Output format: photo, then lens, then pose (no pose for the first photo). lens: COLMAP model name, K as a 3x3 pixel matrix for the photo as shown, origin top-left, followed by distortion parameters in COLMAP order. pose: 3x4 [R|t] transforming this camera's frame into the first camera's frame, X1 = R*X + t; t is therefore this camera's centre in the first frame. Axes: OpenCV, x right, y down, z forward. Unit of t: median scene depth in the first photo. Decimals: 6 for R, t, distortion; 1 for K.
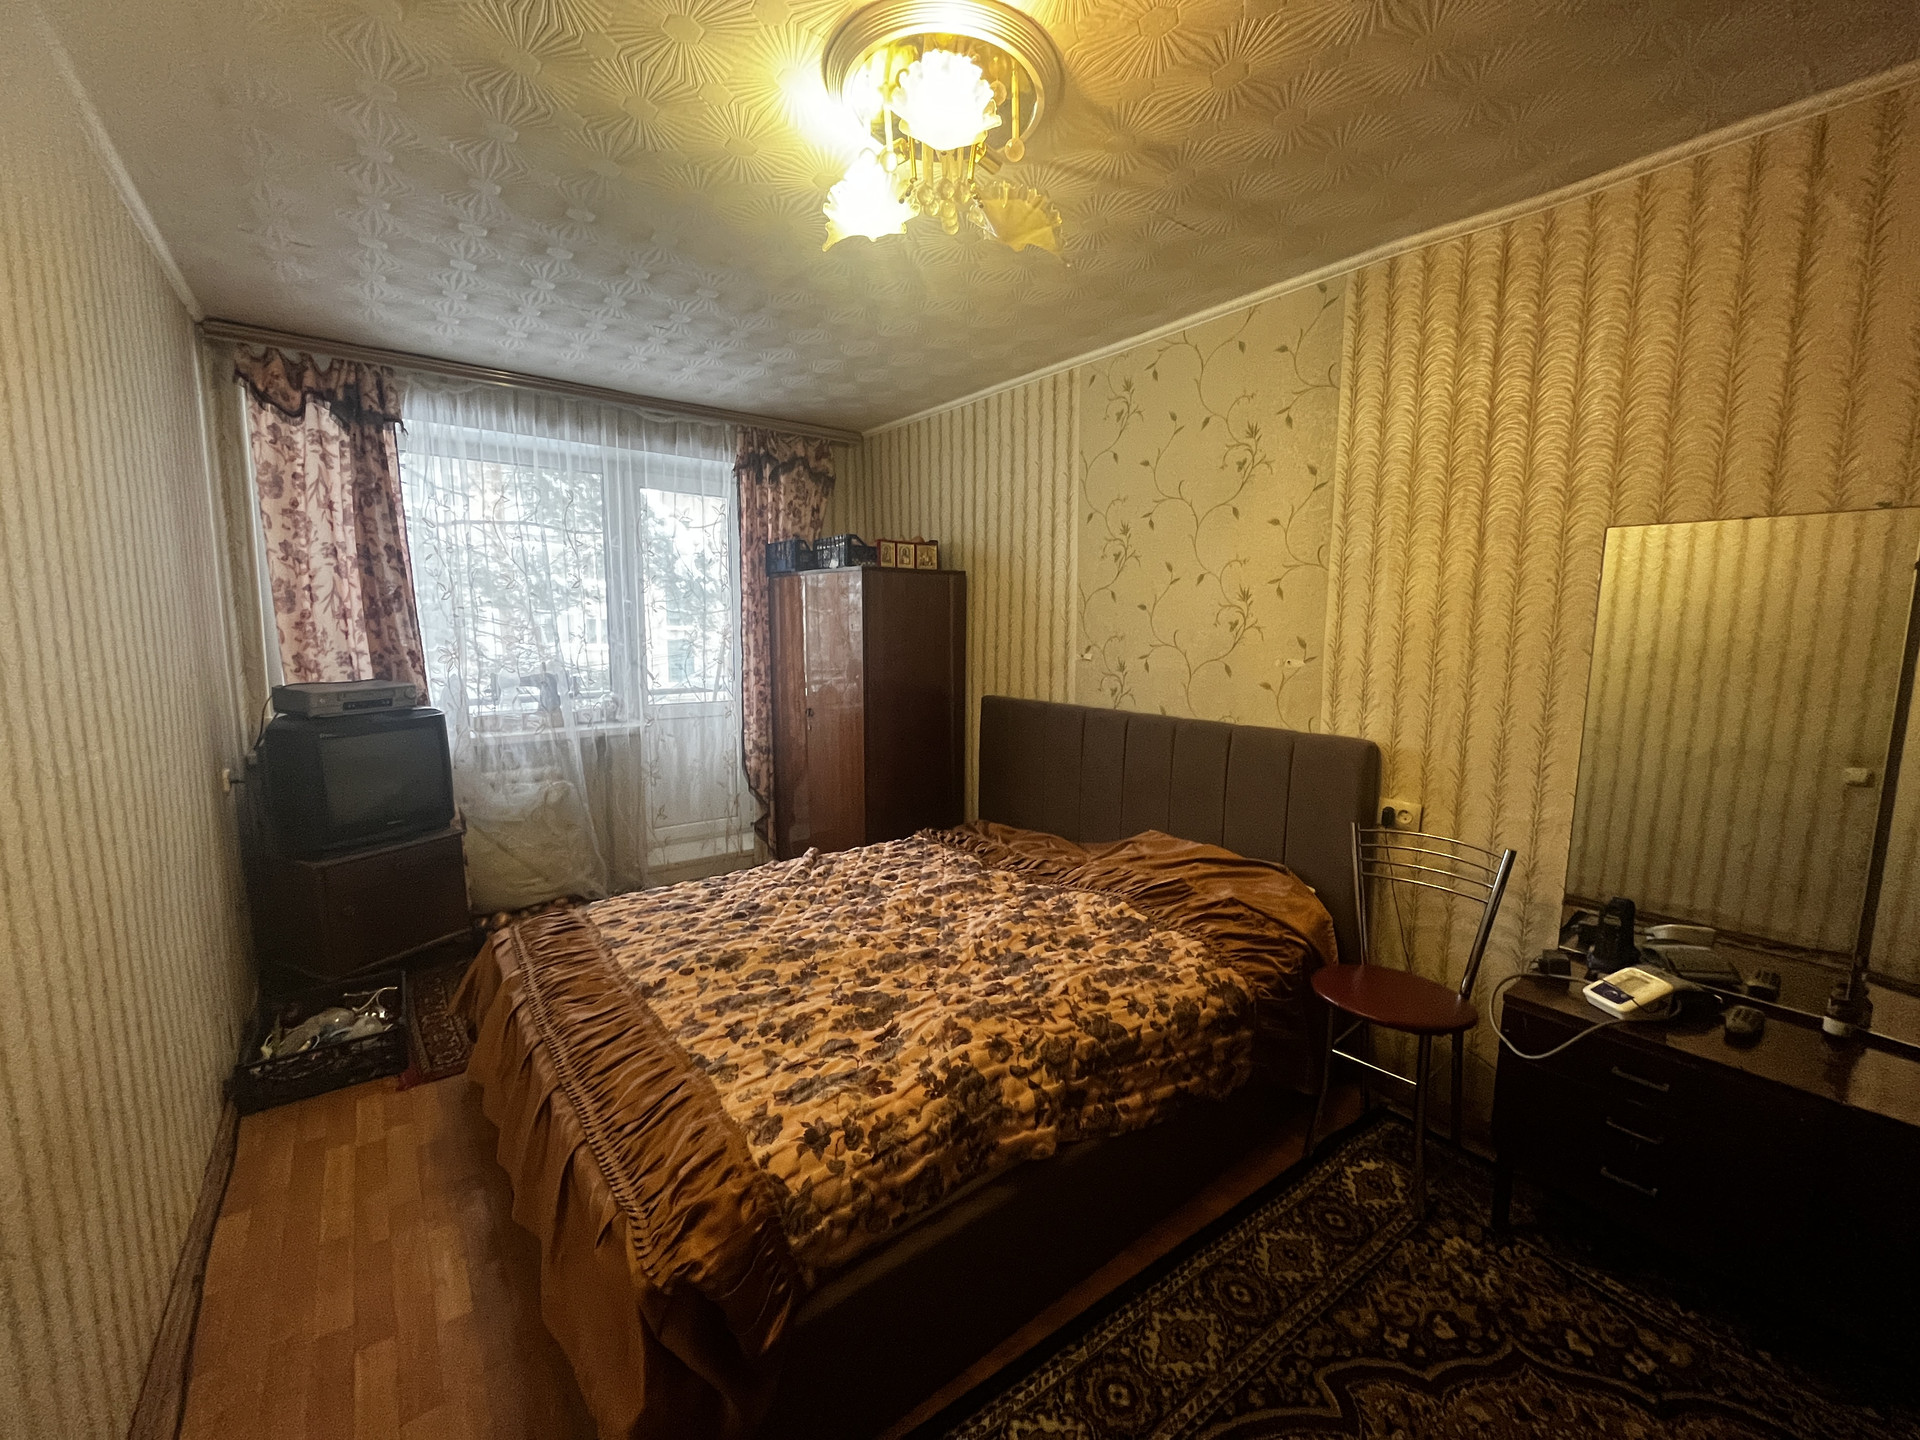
lens RADIAL K [[770.3, 0, 955.0], [0, 770.3, 719.3], [0, 0, 1]] dist [-0.001938, -0.001349]
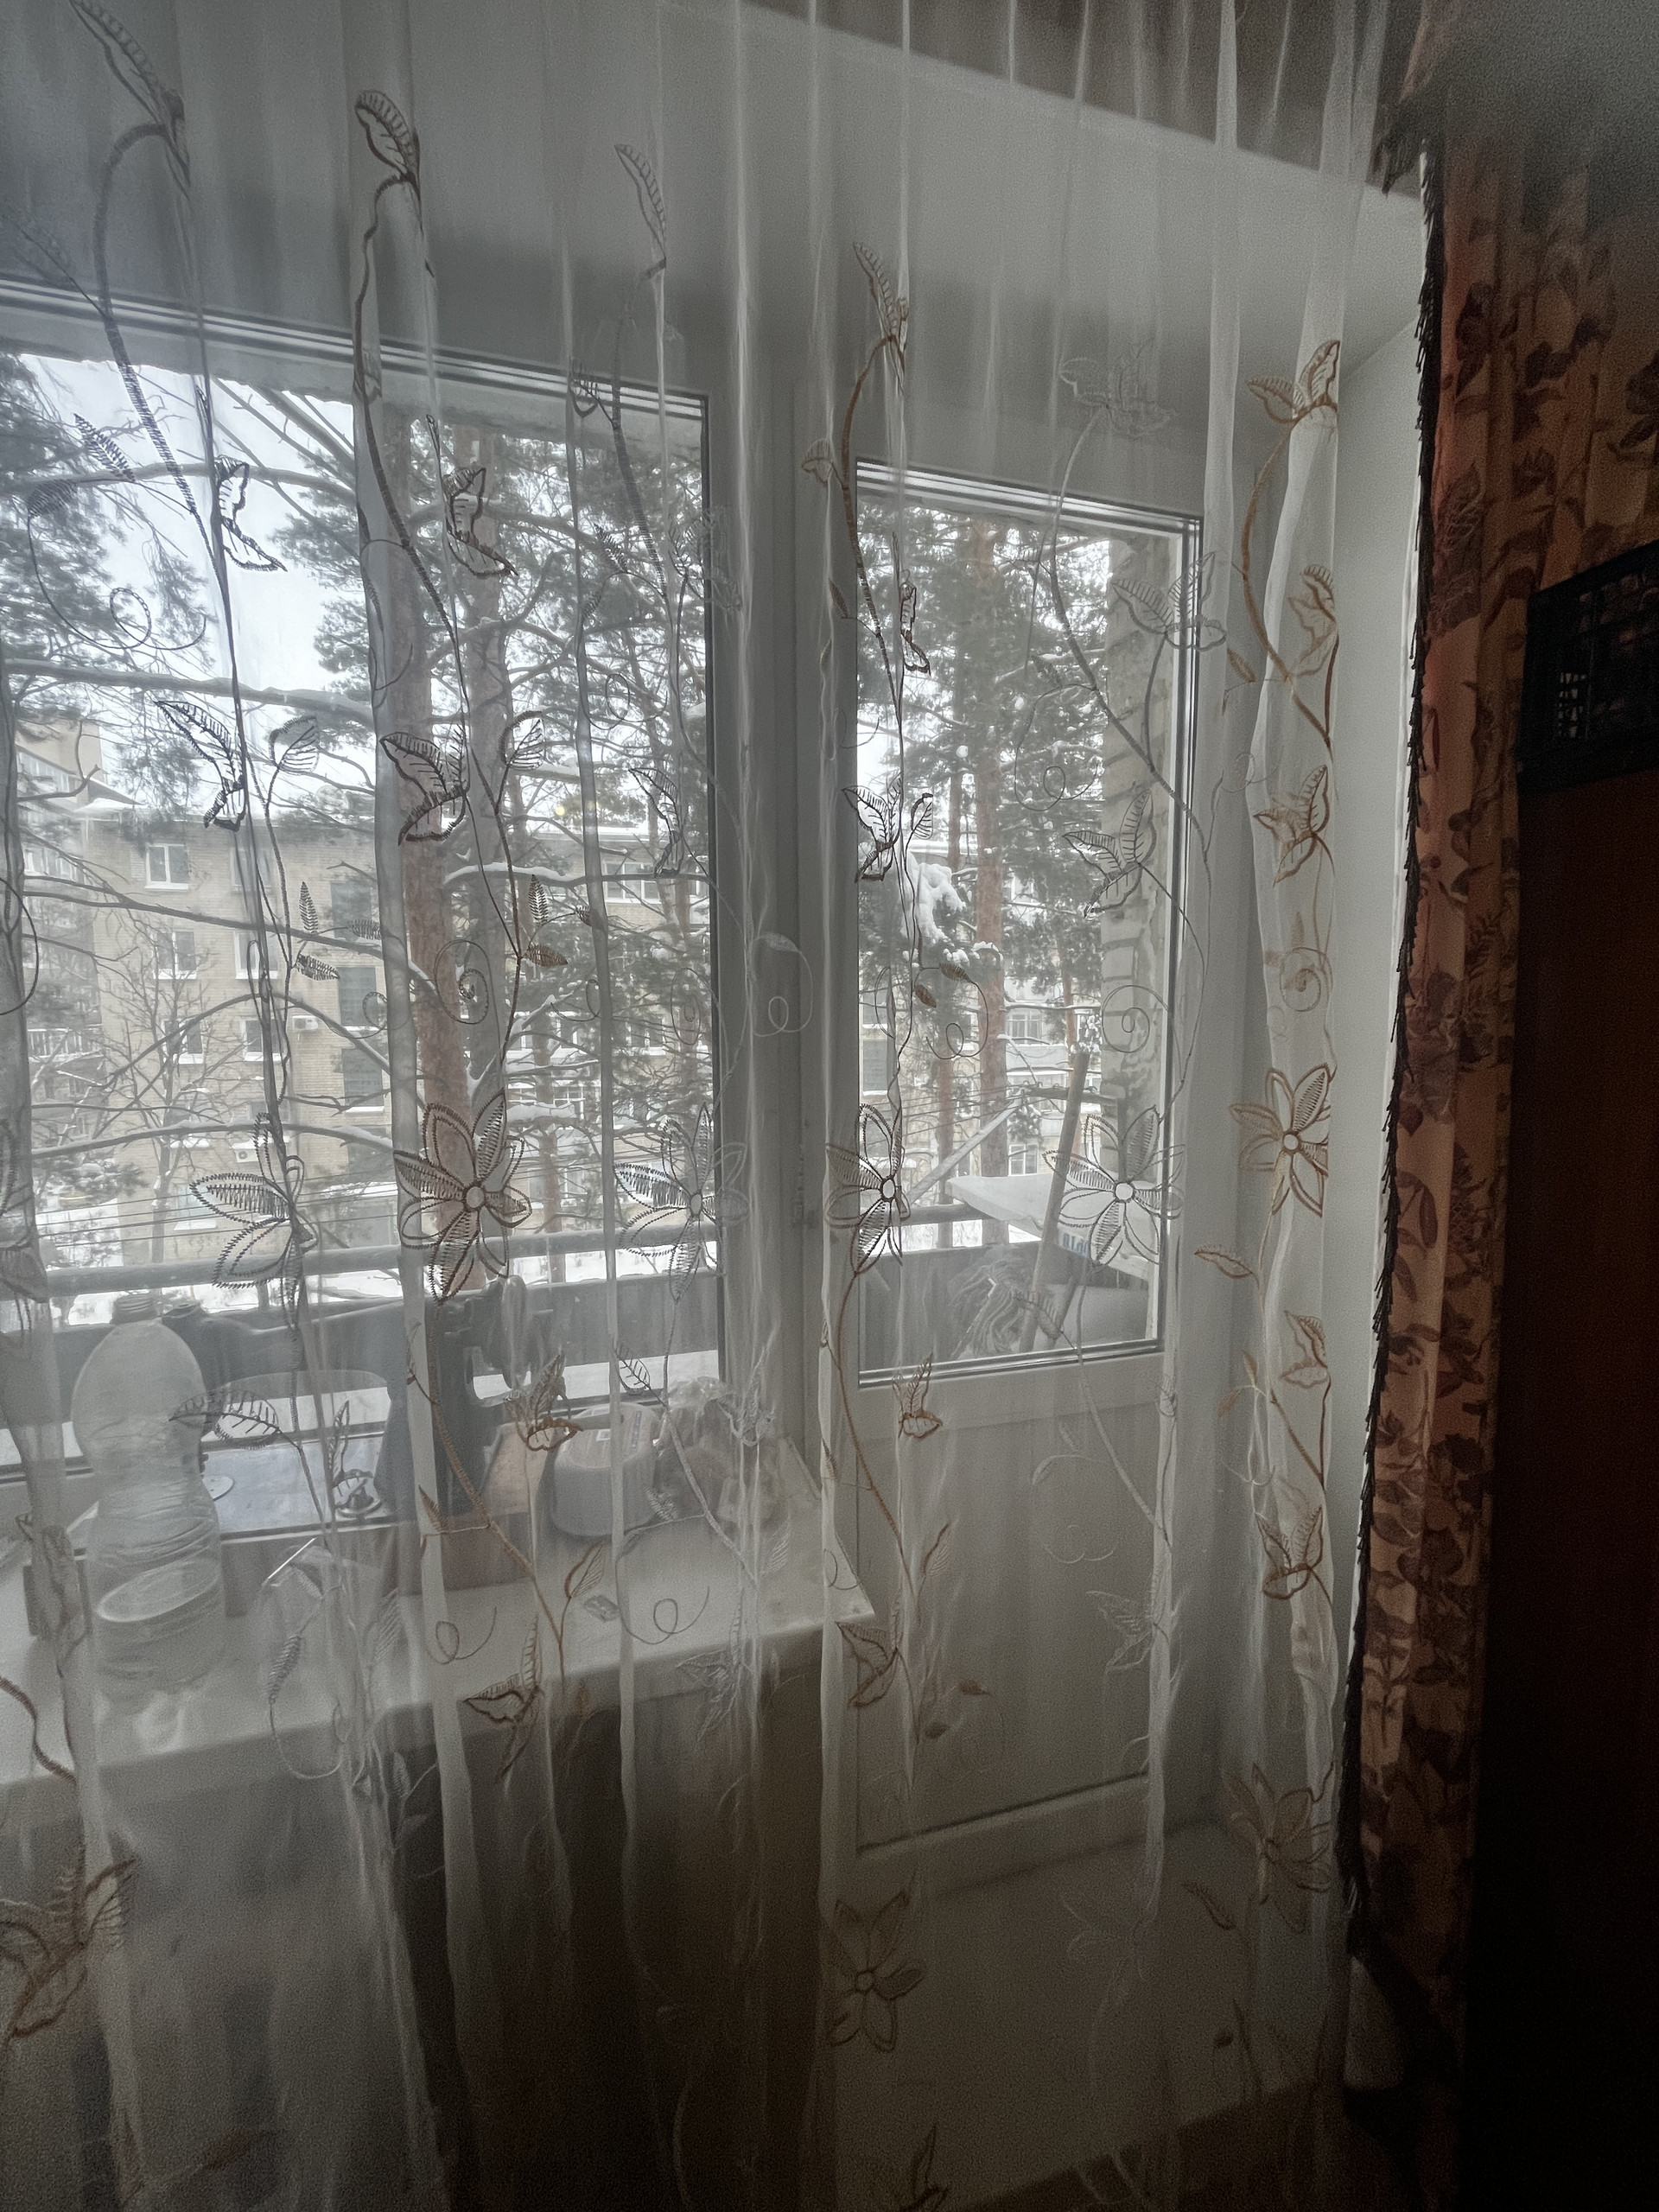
lens RADIAL K [[887.5, 0, 835.1], [0, 887.5, 1105.9], [0, 0, 1]] dist [-0.001938, -0.001349]
pose [[0.925837, 0.025740, -0.377044, -0.310328], [-0.034033, 0.999303, -0.015348, -0.104958], [0.376386, 0.027041, 0.926068, 0.757004]]
